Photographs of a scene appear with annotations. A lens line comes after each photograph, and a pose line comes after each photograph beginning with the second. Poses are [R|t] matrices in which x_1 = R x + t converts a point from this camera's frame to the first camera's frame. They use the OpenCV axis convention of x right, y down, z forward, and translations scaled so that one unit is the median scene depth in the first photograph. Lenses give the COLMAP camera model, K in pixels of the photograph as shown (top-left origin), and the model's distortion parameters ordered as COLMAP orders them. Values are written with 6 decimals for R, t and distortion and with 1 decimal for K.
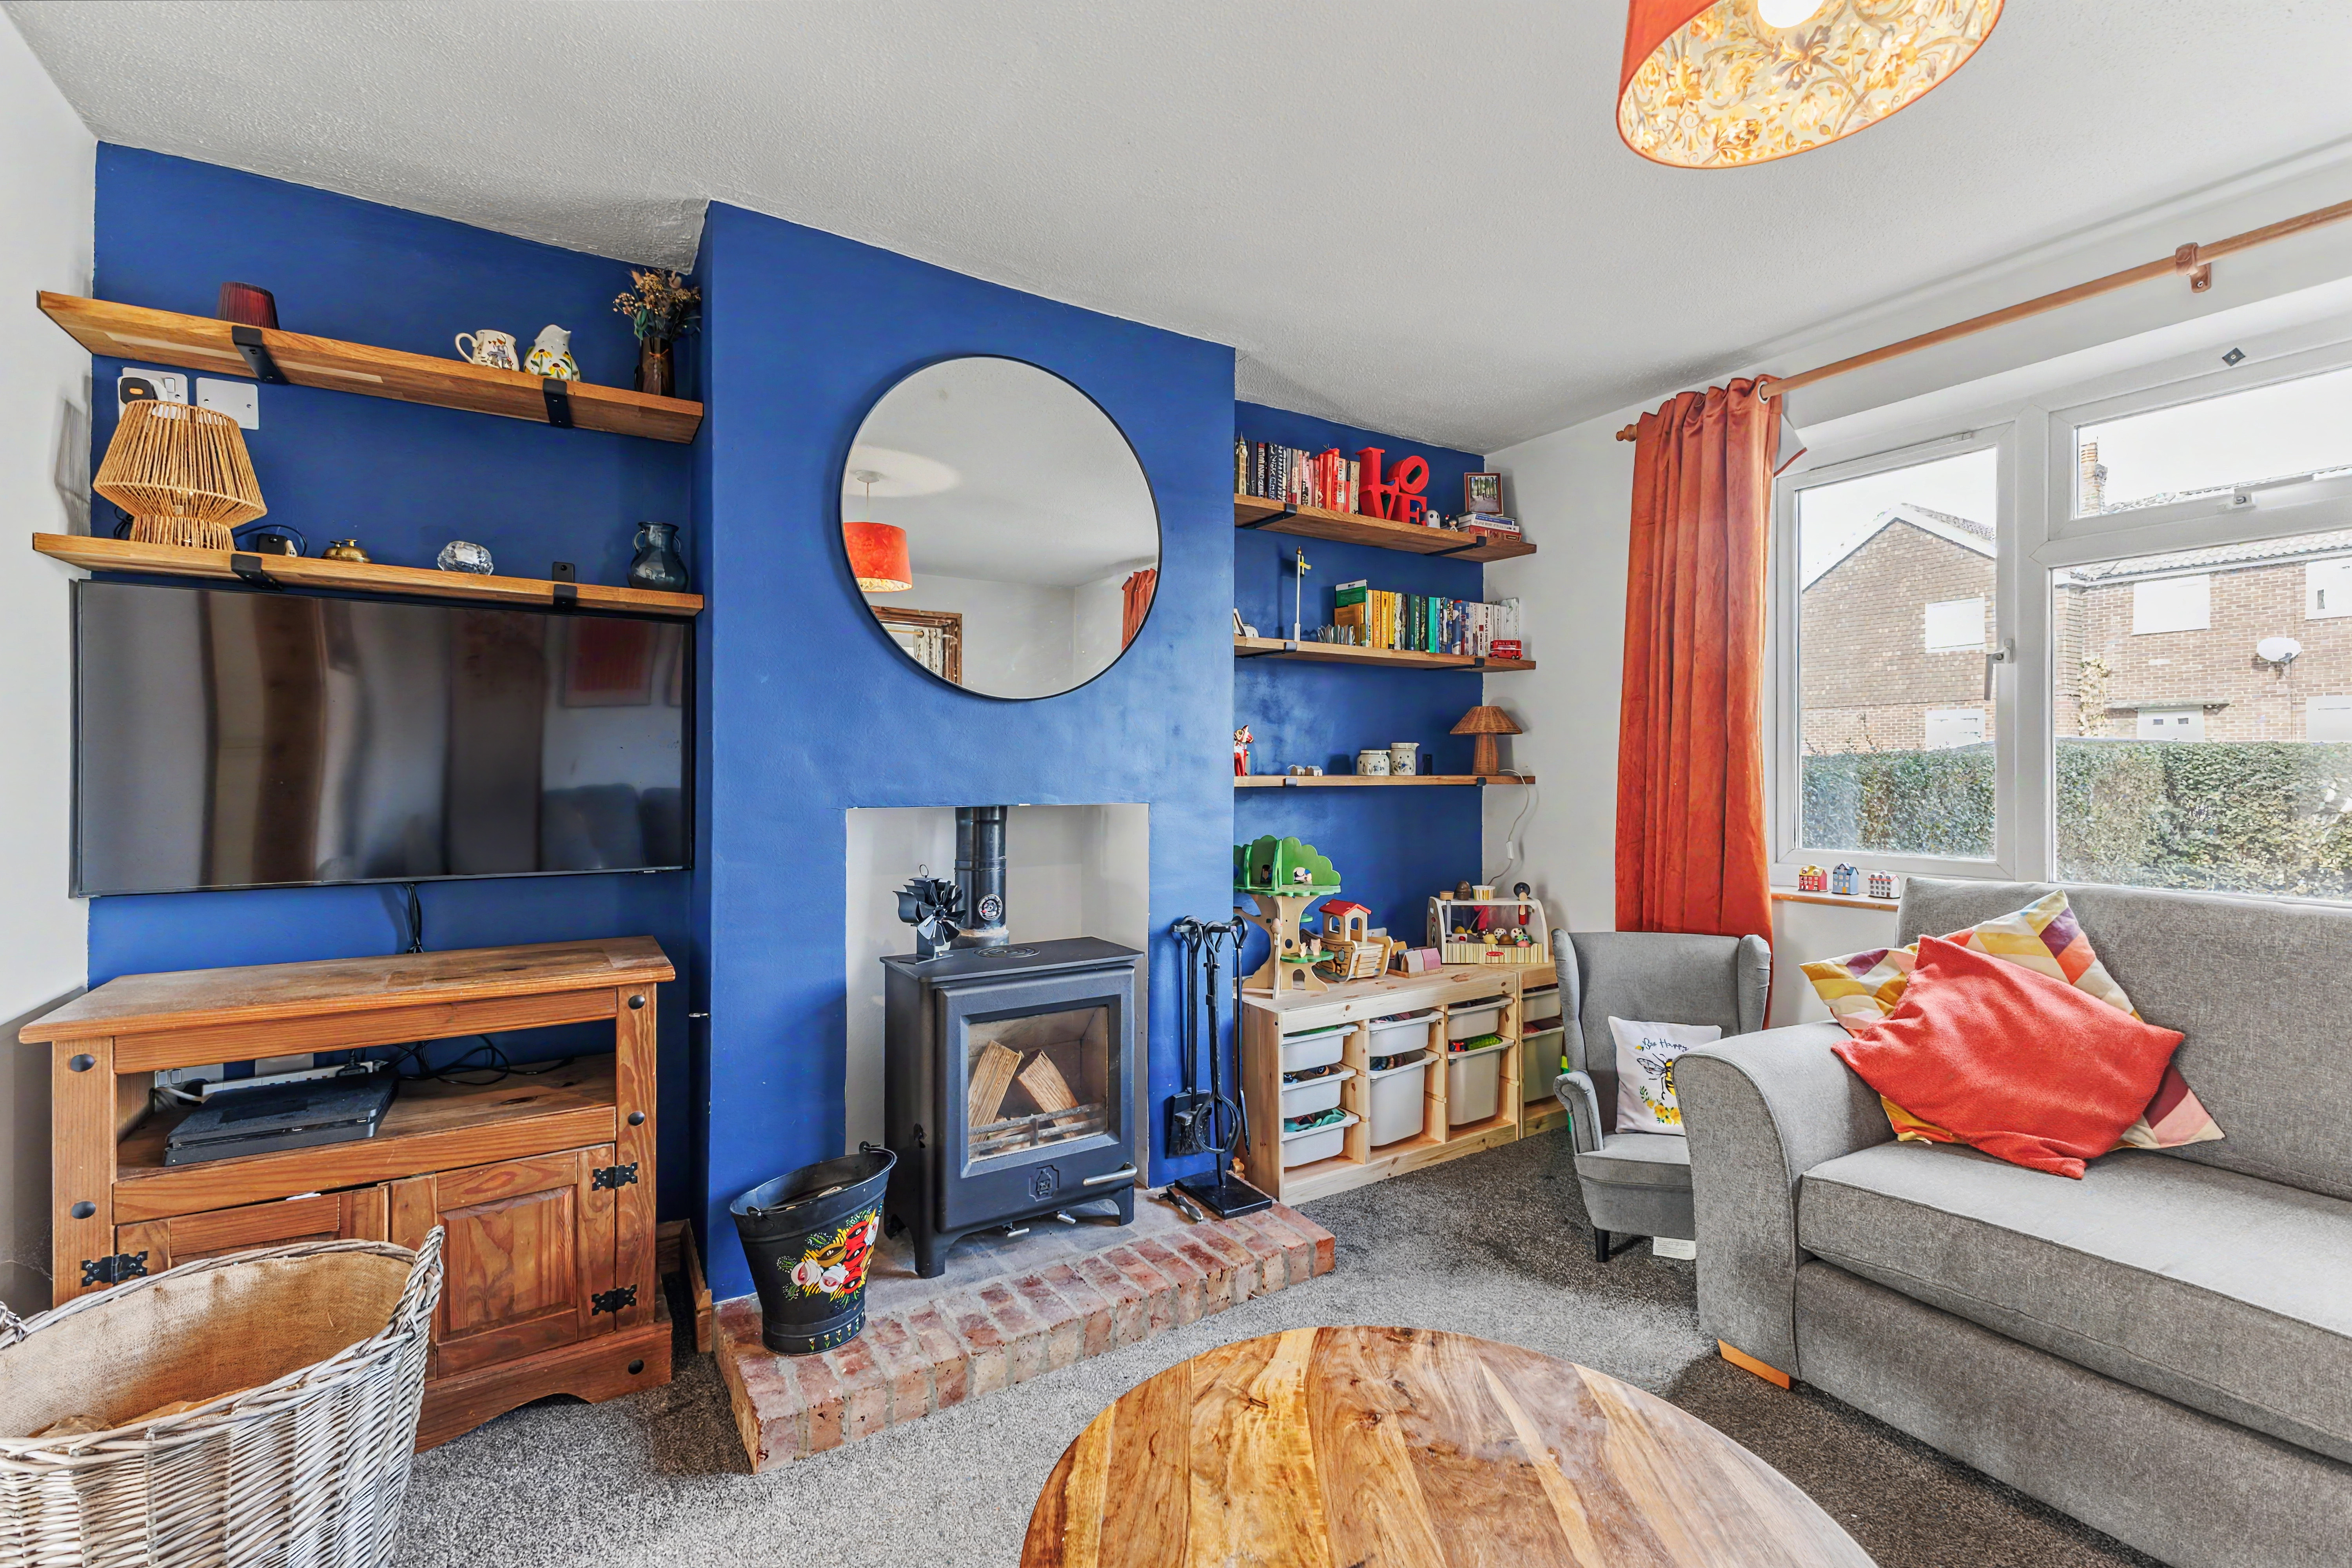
lens RADIAL K [[1019.5, 0, 1179.7], [0, 1019.5, 773.7], [0, 0, 1]] dist [0.011851, 0.000170]
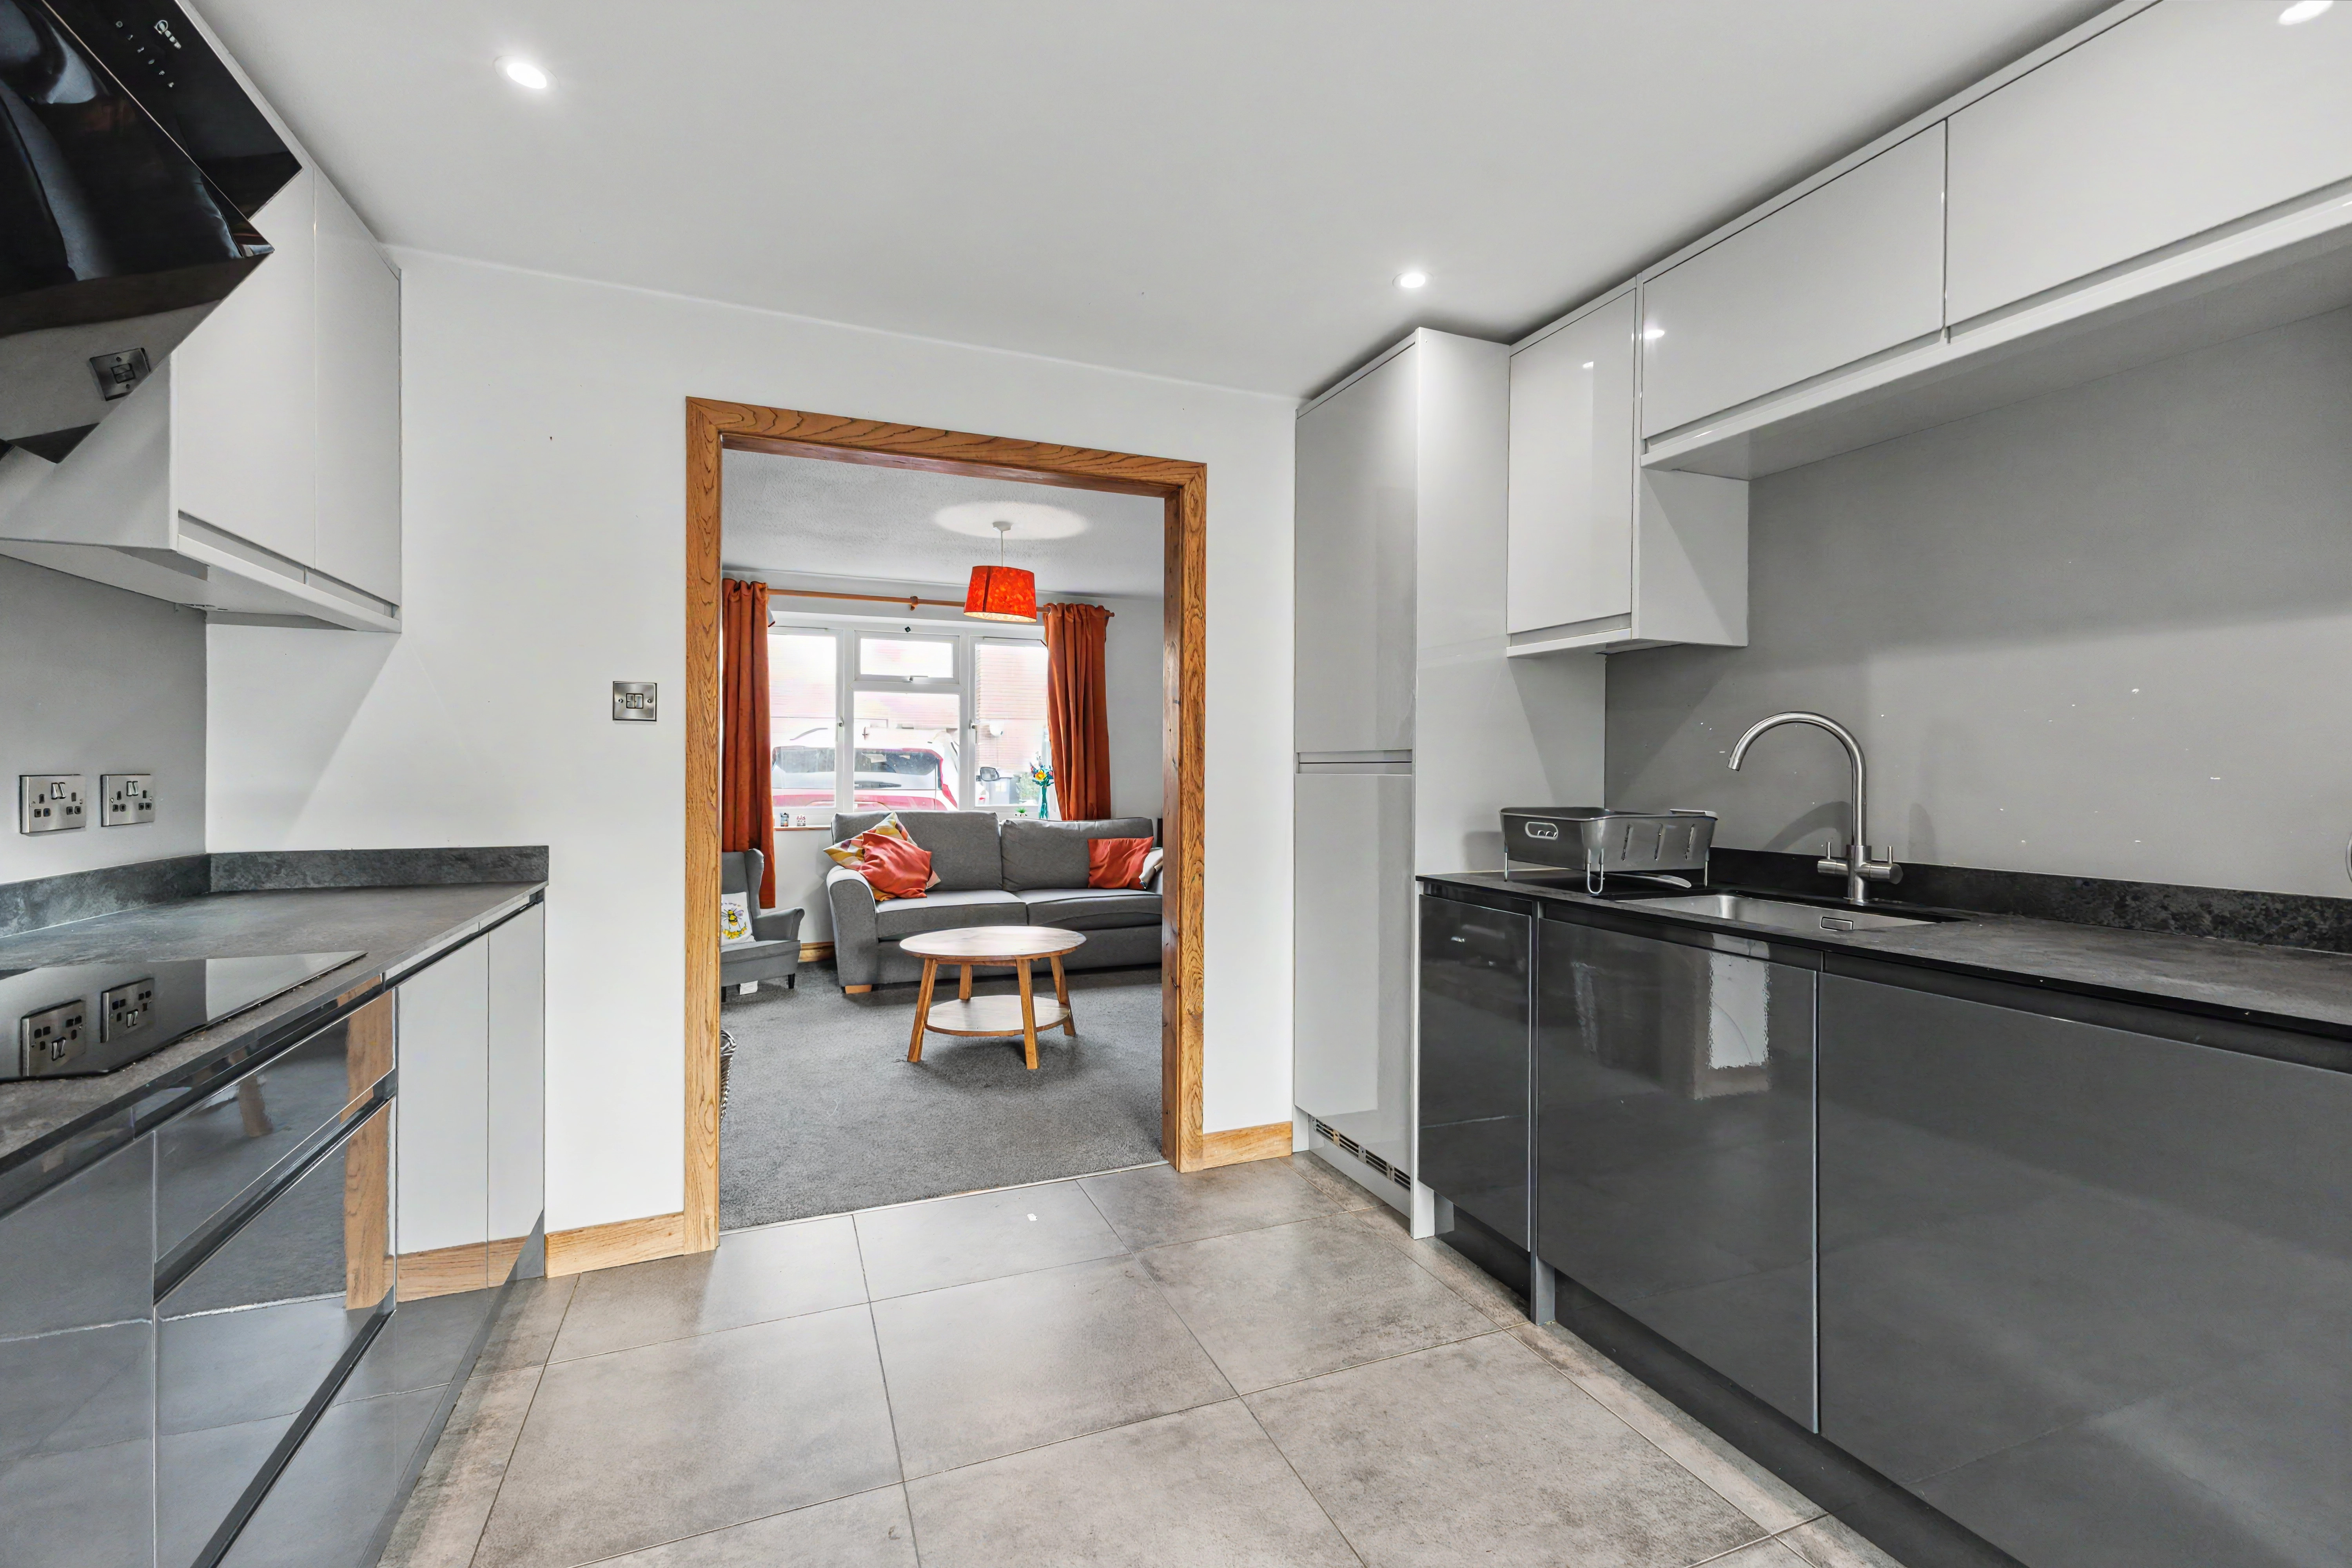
lens RADIAL K [[1019.5, 0, 1179.7], [0, 1019.5, 773.7], [0, 0, 1]] dist [0.011851, 0.000170]
pose [[0.163932, -0.003338, 0.986466, -1.821499], [-0.002074, 0.999991, 0.003729, -0.006195], [-0.986469, -0.002657, 0.163924, -0.254736]]
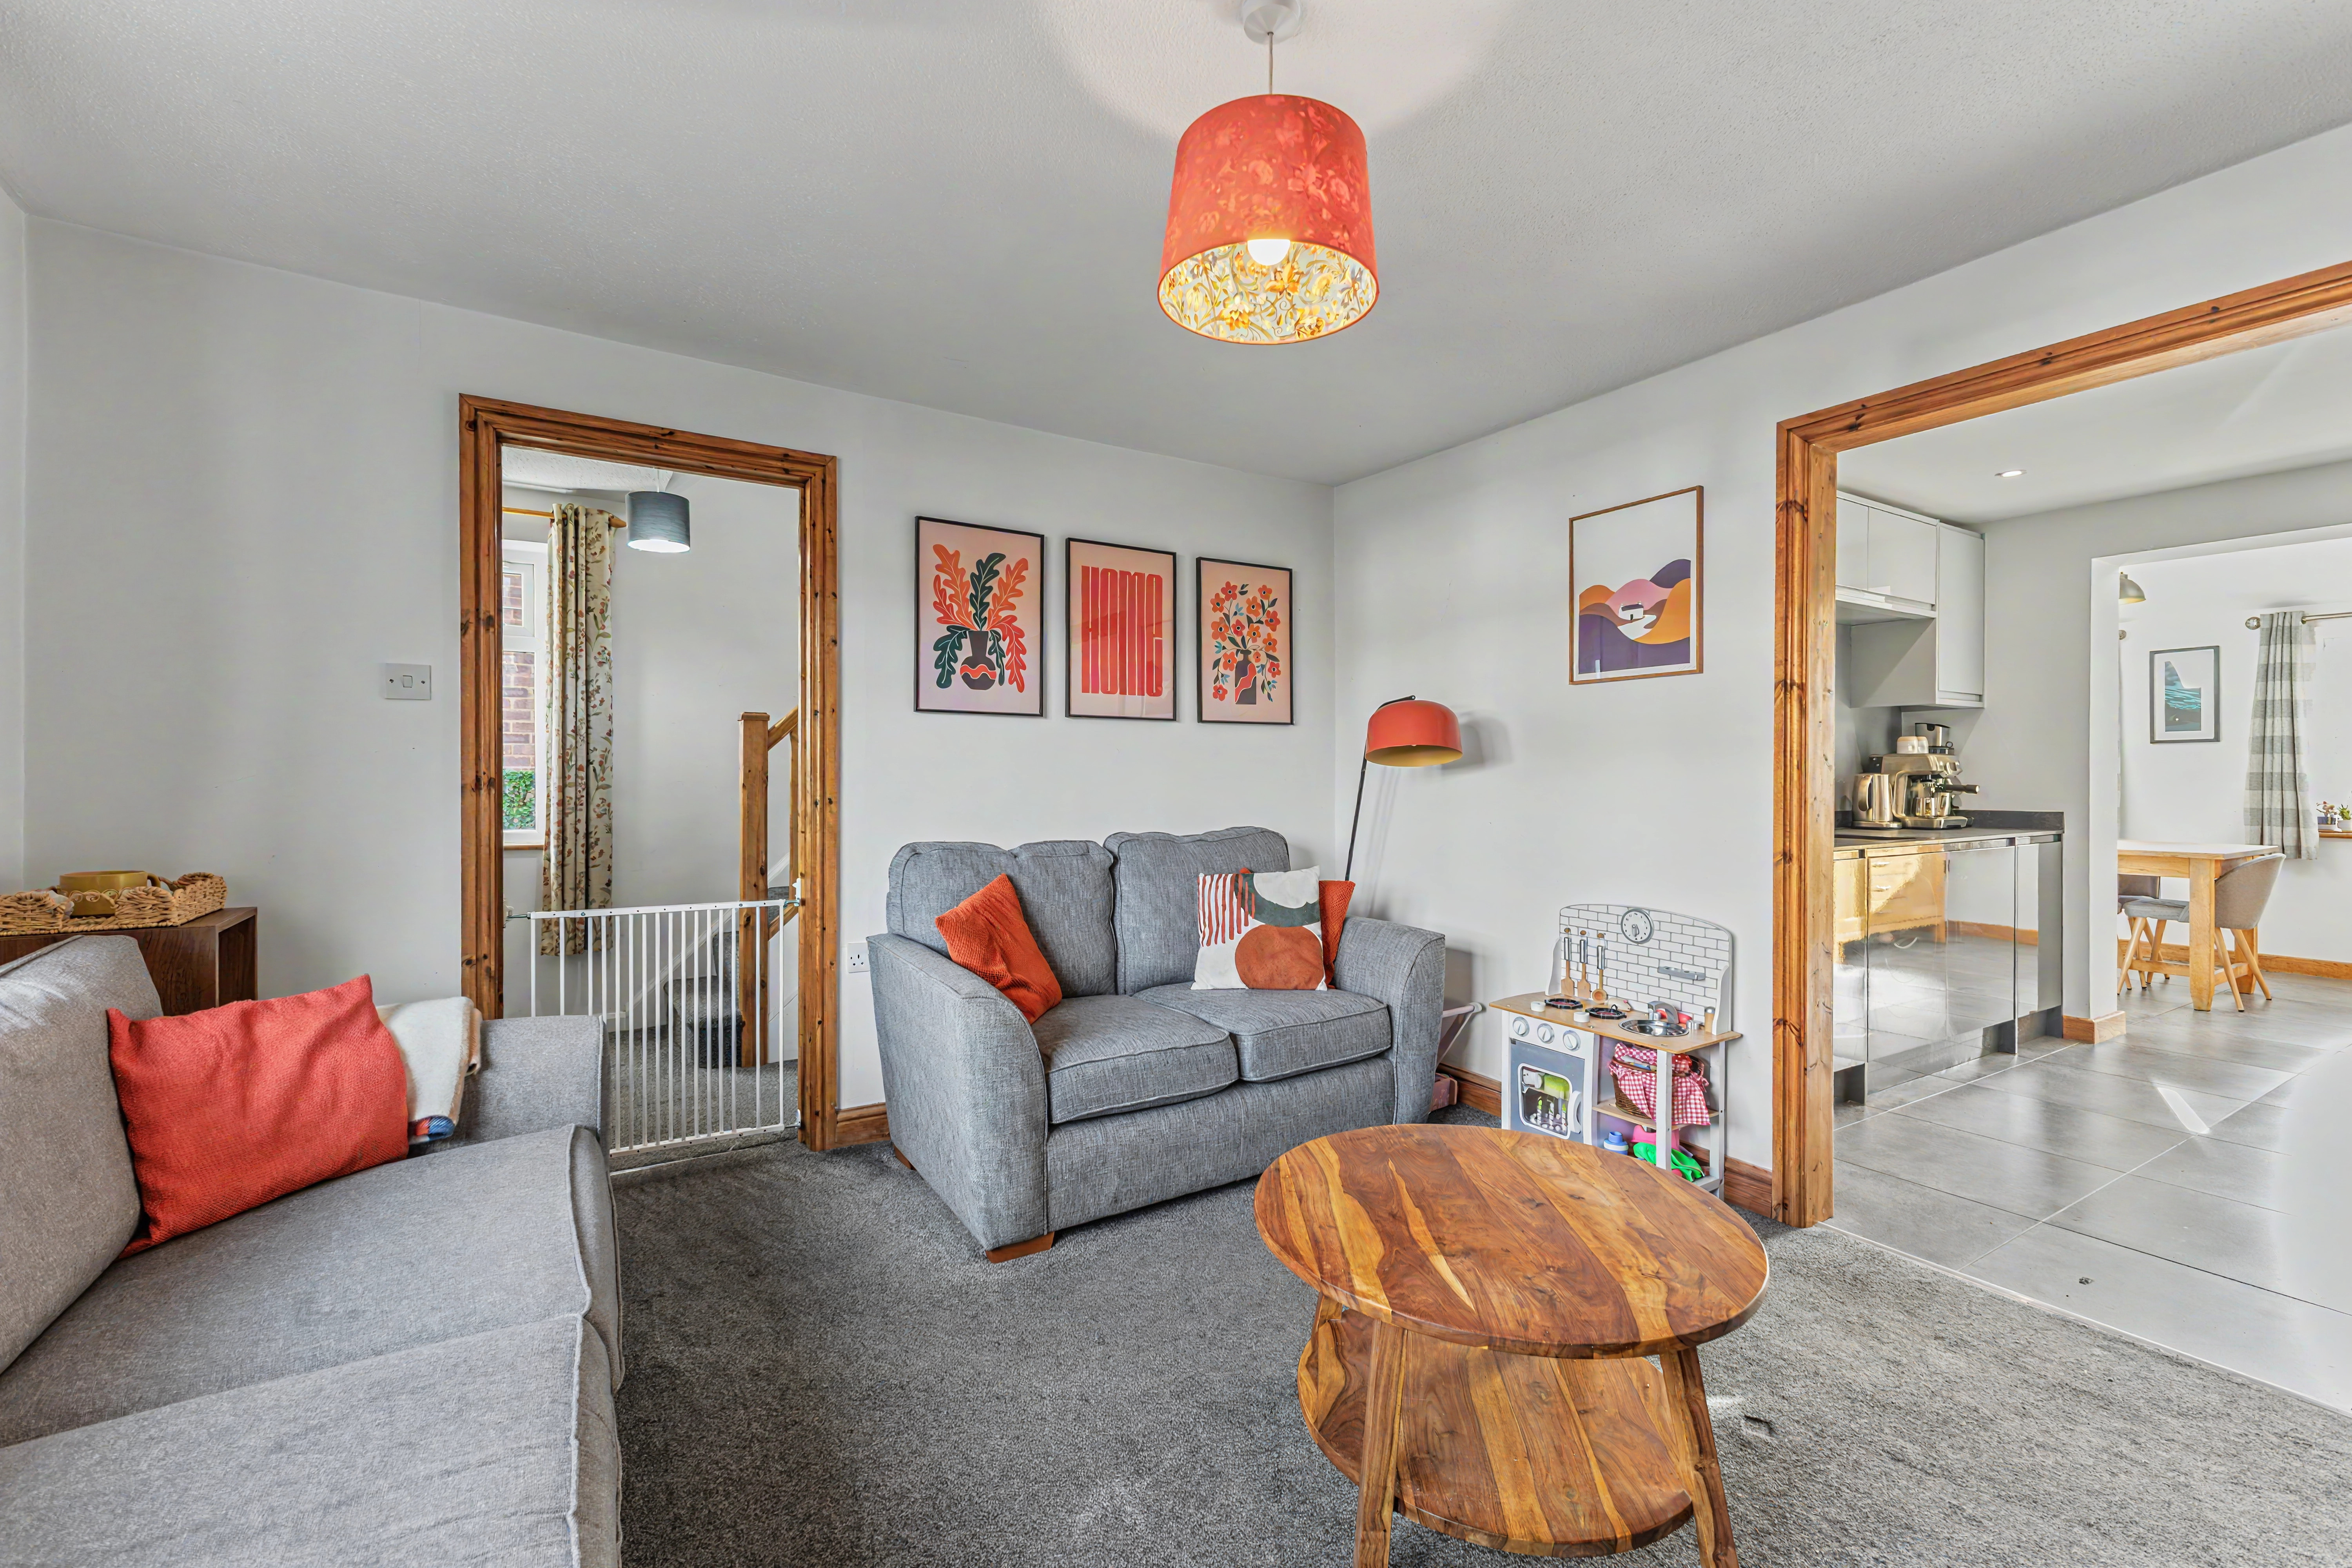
lens RADIAL K [[1017.5, 0, 1176.0], [0, 1017.5, 784.0], [0, 0, 1]] dist [0.010839, -0.000161]
pose [[-0.999934, -0.003377, -0.010953, 0.363465], [-0.003505, 0.999925, 0.011700, 0.000723], [0.010912, 0.011738, -0.999872, 1.209113]]
